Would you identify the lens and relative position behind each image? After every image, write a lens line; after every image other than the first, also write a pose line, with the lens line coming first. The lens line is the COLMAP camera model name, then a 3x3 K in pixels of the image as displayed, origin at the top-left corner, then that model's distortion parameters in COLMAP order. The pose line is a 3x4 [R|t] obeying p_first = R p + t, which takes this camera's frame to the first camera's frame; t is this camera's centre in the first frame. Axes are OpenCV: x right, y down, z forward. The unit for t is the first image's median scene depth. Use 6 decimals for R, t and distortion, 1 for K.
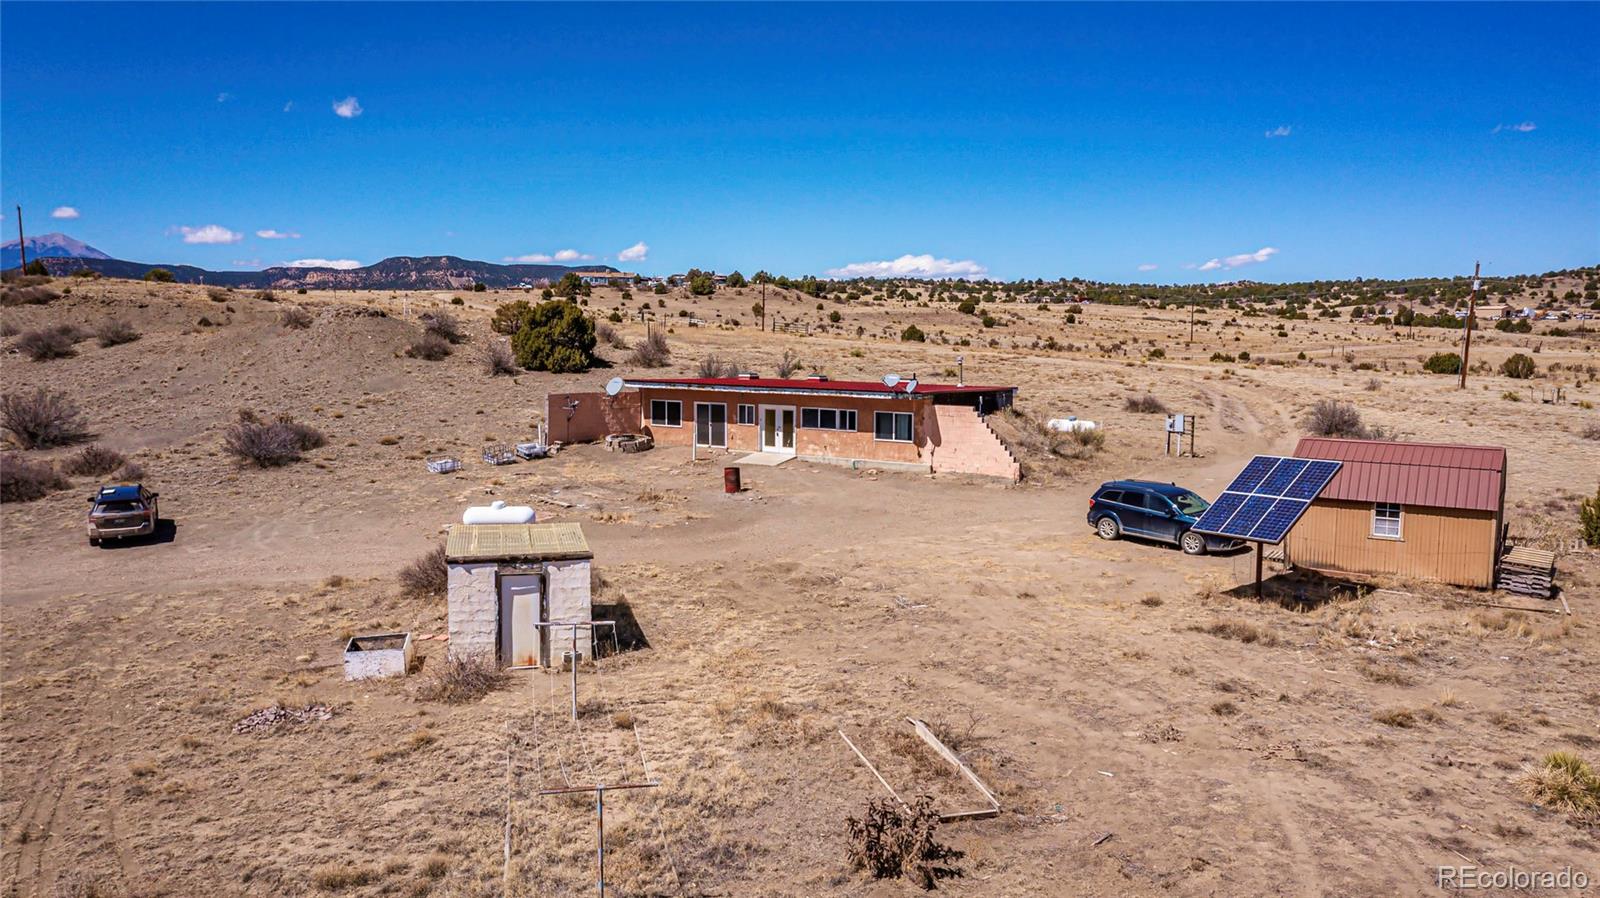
lens RADIAL K [[1244.8, 0, 802.5], [0, 1244.8, 480.7], [0, 0, 1]] dist [0.008968, 0.038942]
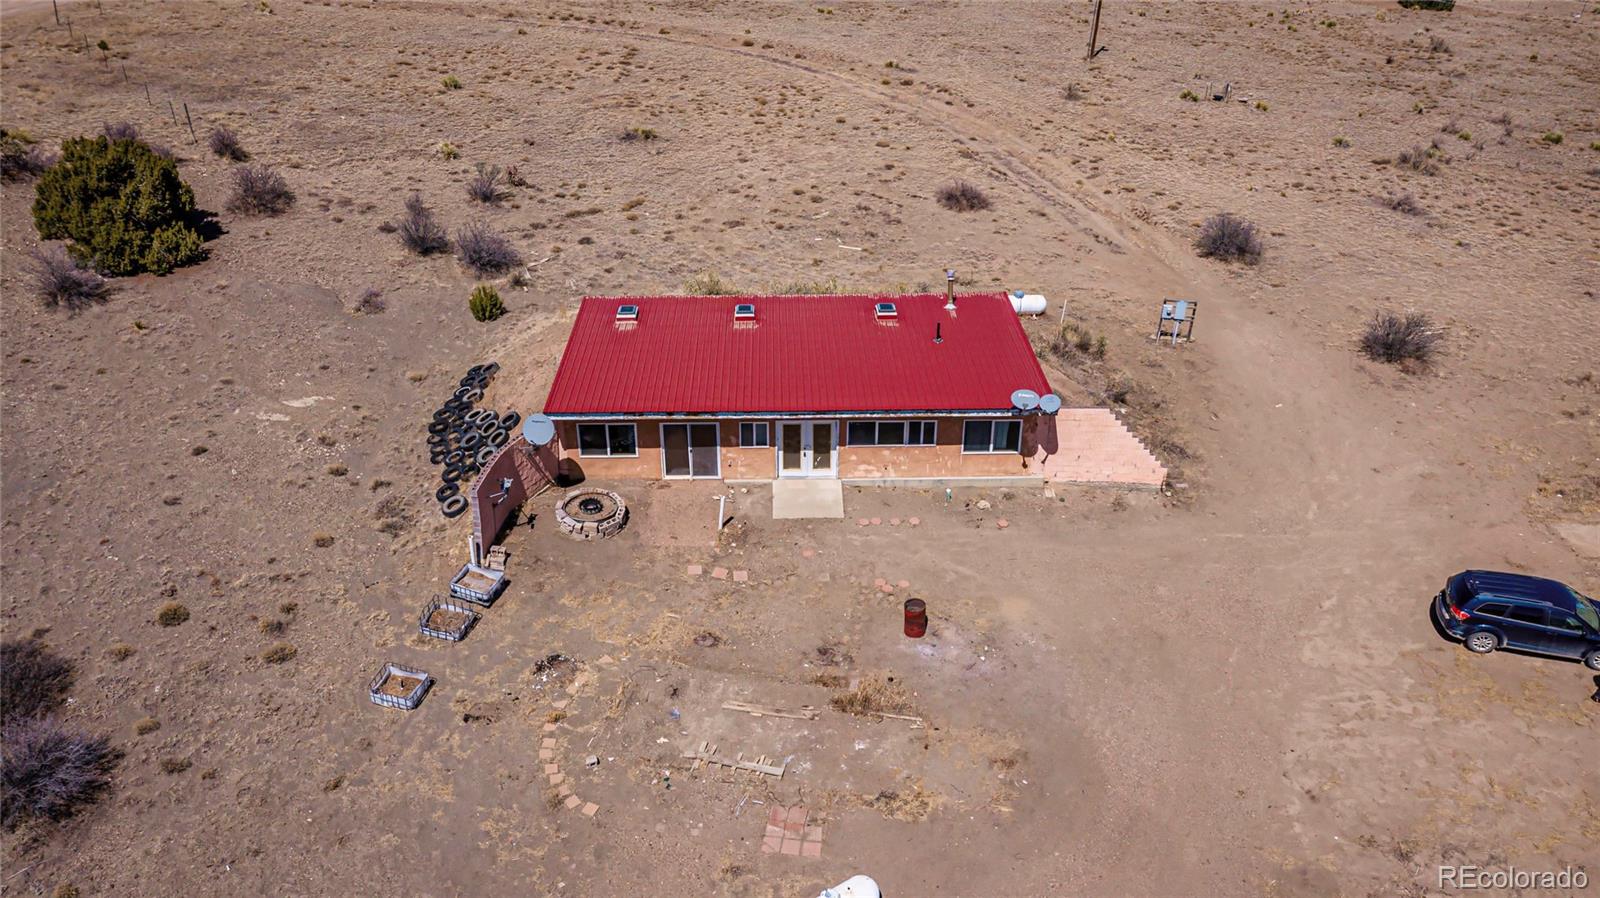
lens RADIAL K [[1256.7, 0, 806.2], [0, 1256.7, 452.6], [0, 0, 1]] dist [0.046312, 0.002461]
pose [[0.825639, -0.285075, 0.486880, -0.359749], [0.077620, 0.912146, 0.402449, -0.318858], [-0.558833, -0.294486, 0.775231, 0.417635]]
